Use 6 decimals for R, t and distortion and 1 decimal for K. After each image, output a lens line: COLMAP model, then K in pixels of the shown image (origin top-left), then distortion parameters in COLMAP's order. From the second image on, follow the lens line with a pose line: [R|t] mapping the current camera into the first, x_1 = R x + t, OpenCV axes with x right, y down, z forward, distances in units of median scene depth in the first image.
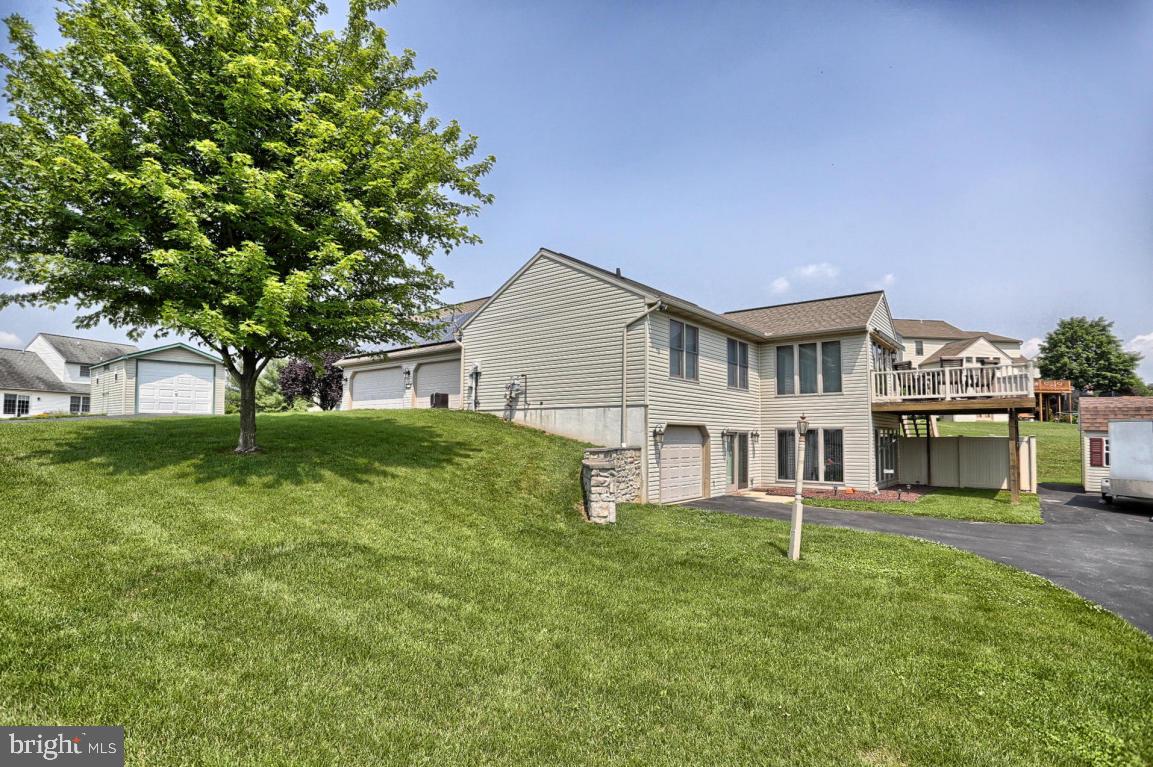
lens RADIAL K [[574.5, 0, 577.6], [0, 574.5, 384.9], [0, 0, 1]] dist [-0.052756, 0.011532]
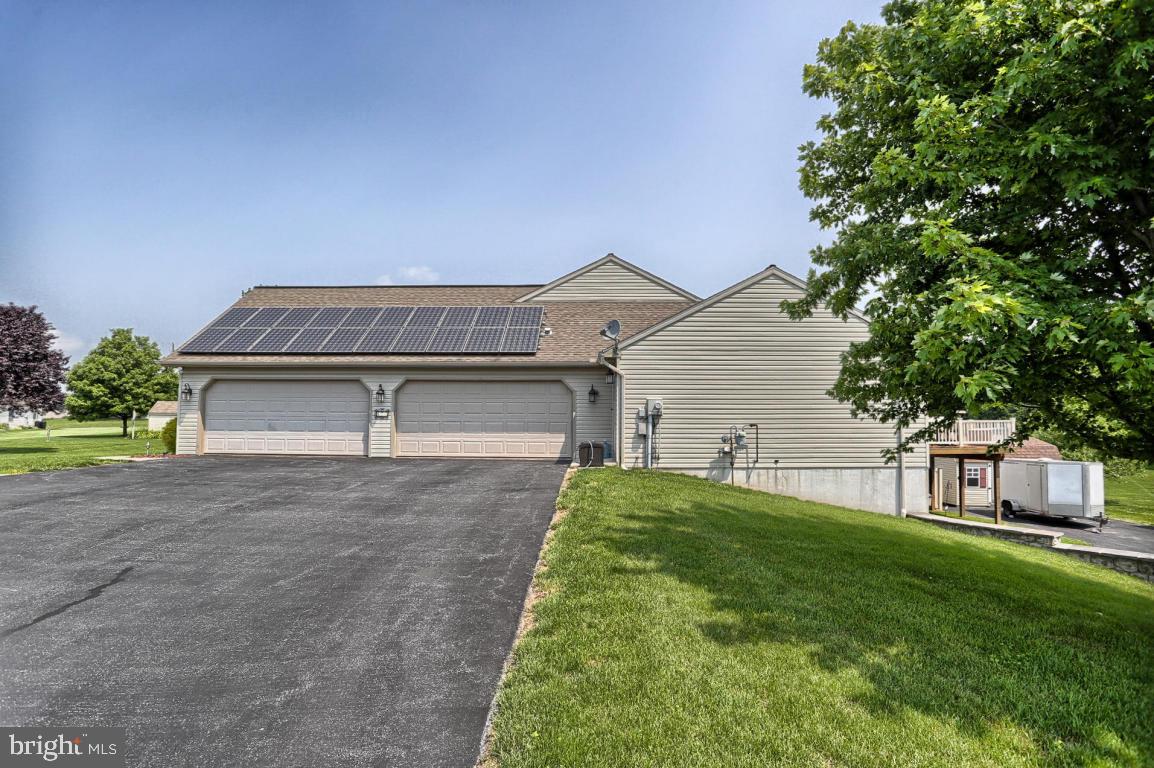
lens RADIAL K [[575.0, 0, 586.1], [0, 575.0, 385.6], [0, 0, 1]] dist [-0.052756, 0.011532]
pose [[0.769261, 0.039571, 0.637709, -0.596136], [-0.050134, 0.998741, -0.001497, -0.045031], [-0.636965, -0.030820, 0.770276, 0.426890]]
